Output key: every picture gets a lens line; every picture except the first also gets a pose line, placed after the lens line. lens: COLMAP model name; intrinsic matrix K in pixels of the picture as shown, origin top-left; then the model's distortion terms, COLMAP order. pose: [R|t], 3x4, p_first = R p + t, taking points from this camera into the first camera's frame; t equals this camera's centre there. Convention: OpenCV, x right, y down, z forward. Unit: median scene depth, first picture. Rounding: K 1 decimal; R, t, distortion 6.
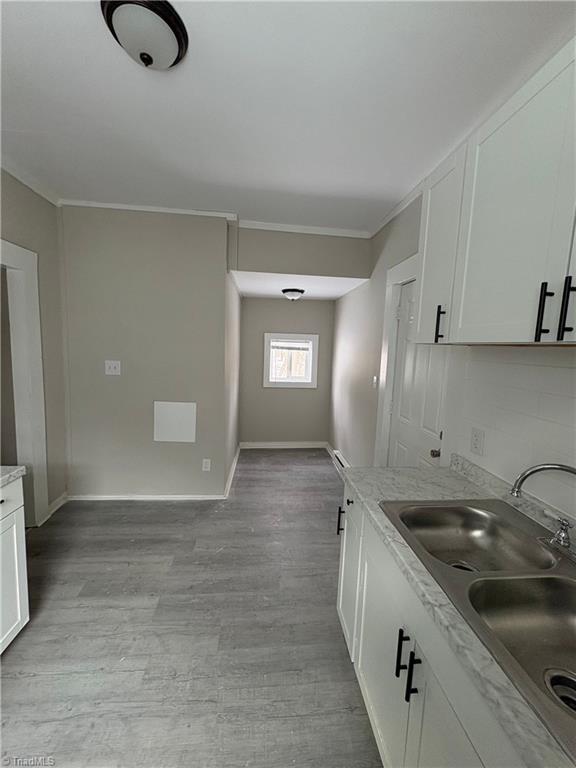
lens RADIAL K [[304.9, 0, 287.7], [0, 304.9, 382.9], [0, 0, 1]] dist [0.000552, -0.000071]
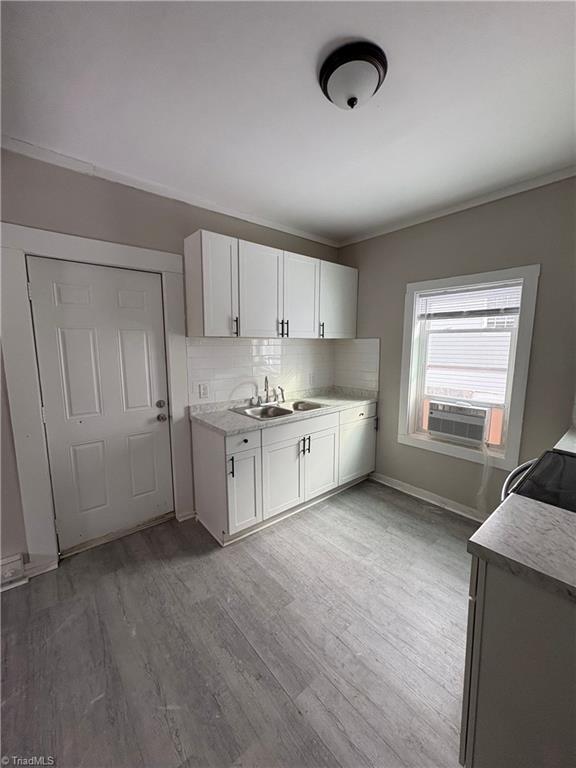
lens RADIAL K [[304.9, 0, 285.7], [0, 304.9, 382.7], [0, 0, 1]] dist [0.000552, -0.000071]
pose [[-0.567380, -0.153348, 0.809051, -0.932316], [0.065457, 0.970999, 0.229948, -0.198081], [-0.820850, 0.183426, -0.540888, 1.356801]]
